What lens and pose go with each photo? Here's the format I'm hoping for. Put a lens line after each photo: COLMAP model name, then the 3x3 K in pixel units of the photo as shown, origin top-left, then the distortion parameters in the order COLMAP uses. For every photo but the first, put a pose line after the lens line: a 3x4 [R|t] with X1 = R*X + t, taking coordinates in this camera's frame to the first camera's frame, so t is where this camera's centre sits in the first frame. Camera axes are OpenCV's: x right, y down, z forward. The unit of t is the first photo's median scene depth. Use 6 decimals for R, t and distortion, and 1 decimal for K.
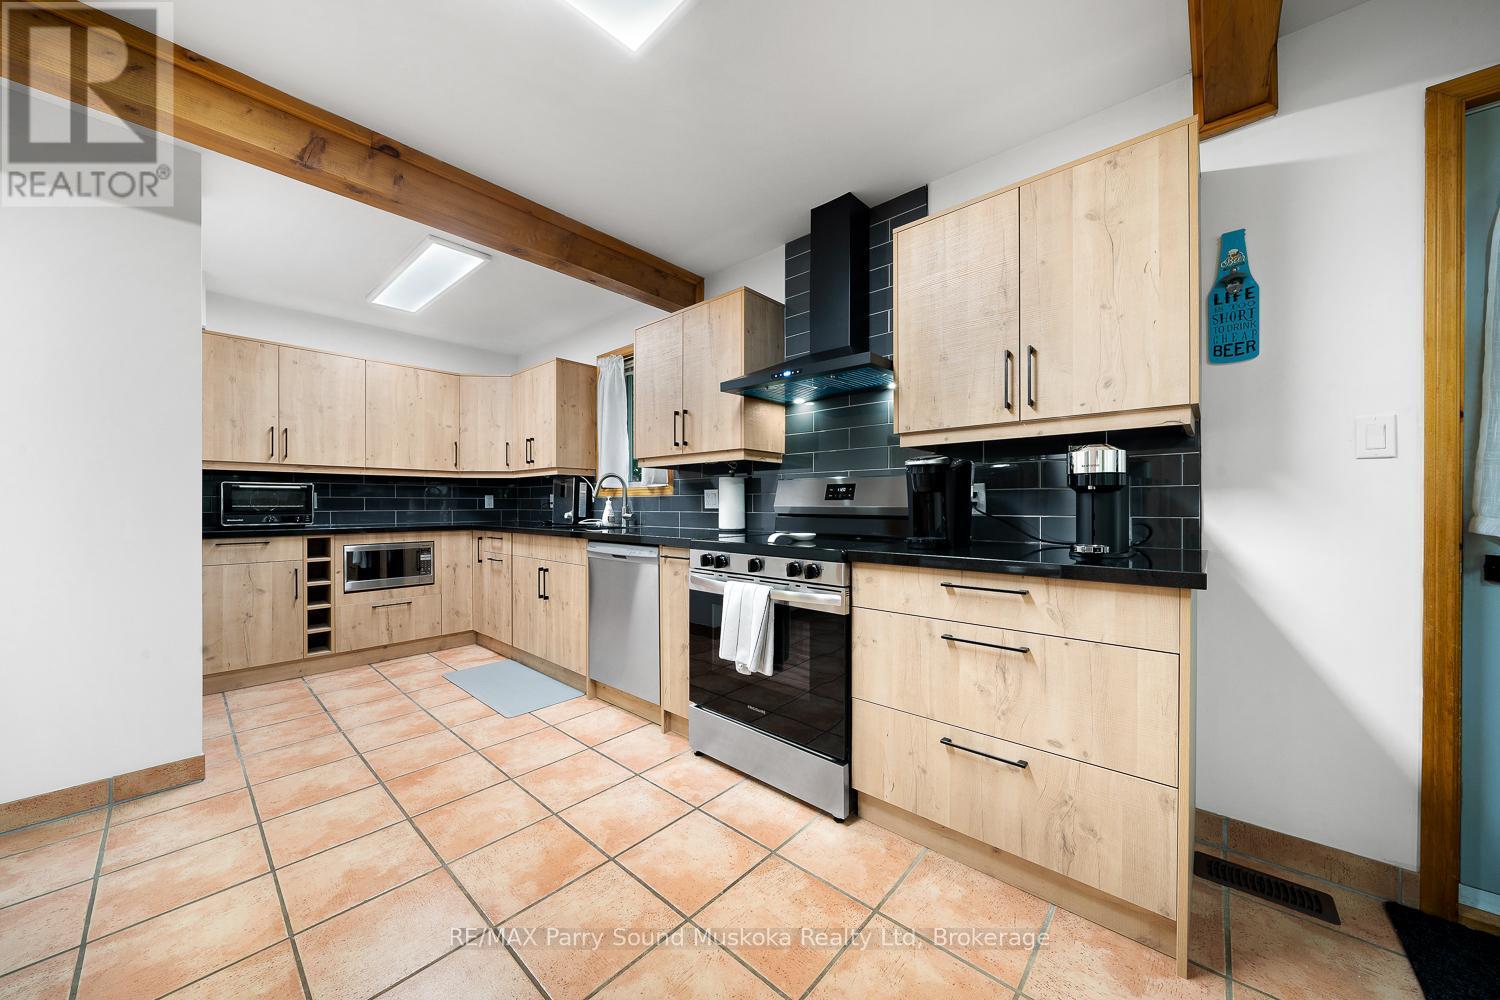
lens RADIAL K [[498.5, 0, 763.4], [0, 498.5, 497.2], [0, 0, 1]] dist [-0.001126, -0.000085]
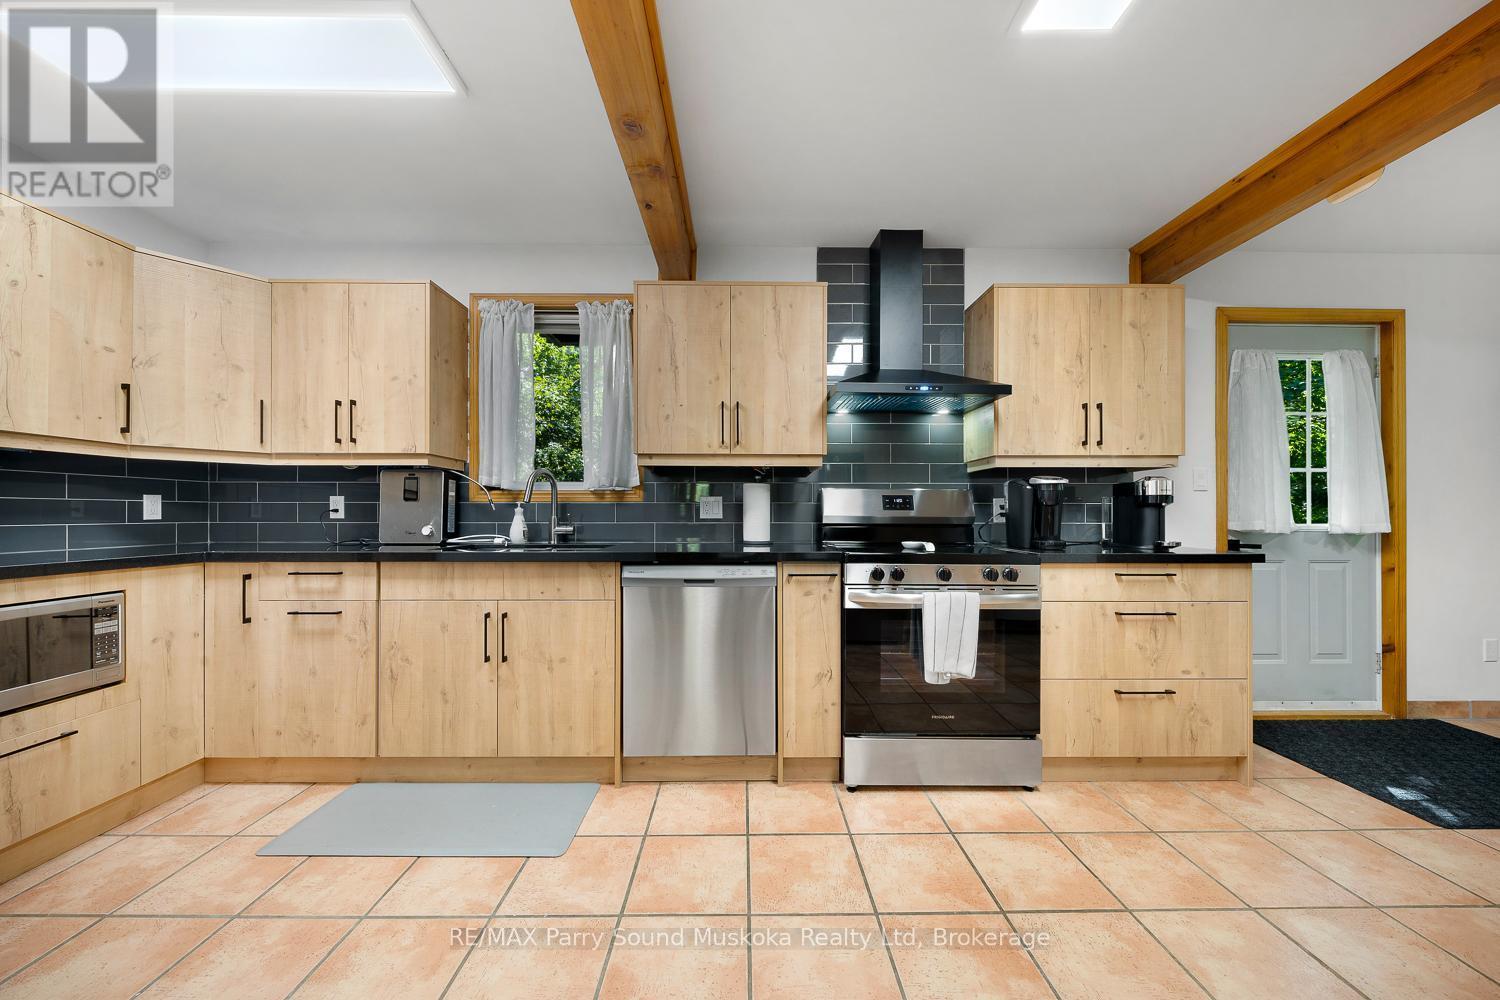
lens RADIAL K [[485.3, 0, 786.3], [0, 485.3, 509.8], [0, 0, 1]] dist [-0.001302, -0.000069]
pose [[0.758579, 0.009240, 0.651516, -0.703837], [-0.011866, 0.999930, -0.000365, 0.007684], [-0.651473, -0.007454, 0.758635, 0.362696]]
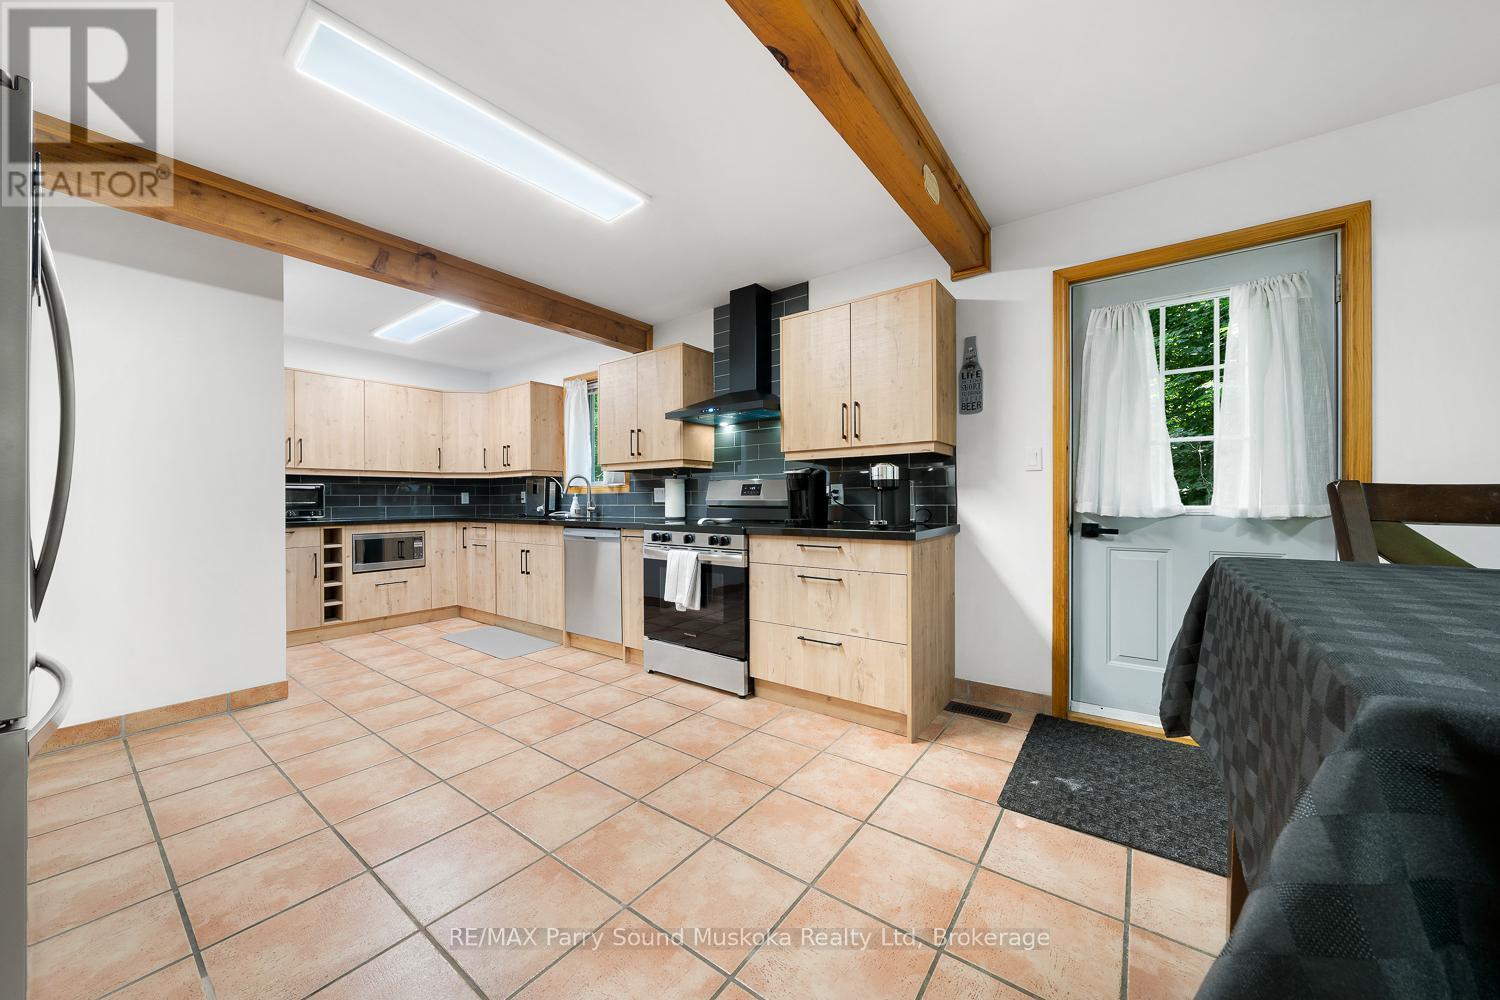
lens RADIAL K [[472.4, 0, 773.9], [0, 472.4, 495.7], [0, 0, 1]] dist [-0.000260, -0.000008]
pose [[0.991605, -0.004983, 0.129206, 0.043157], [0.004113, 0.999967, 0.006999, -0.002579], [-0.129237, -0.006408, 0.991593, -0.350779]]
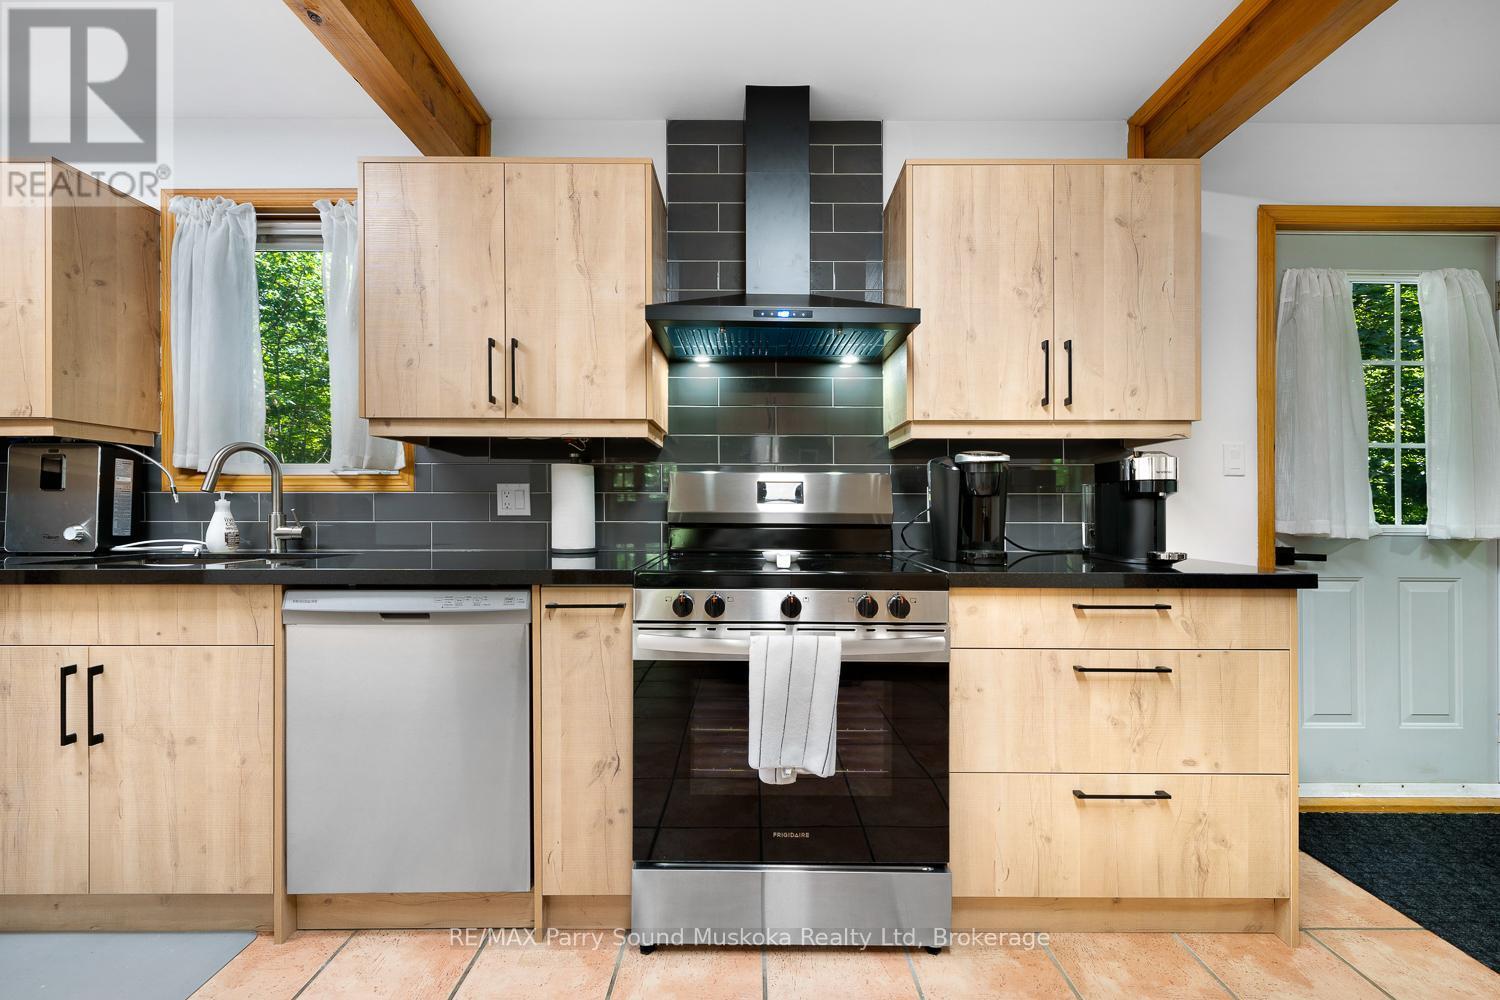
lens RADIAL K [[576.9, 0, 770.1], [0, 576.9, 503.3], [0, 0, 1]] dist [0.002749, 0.000124]
pose [[0.766735, 0.009840, 0.641889, -0.396331], [-0.012052, 0.999927, -0.000933, 0.006053], [-0.641851, -0.007020, 0.766797, 0.360057]]
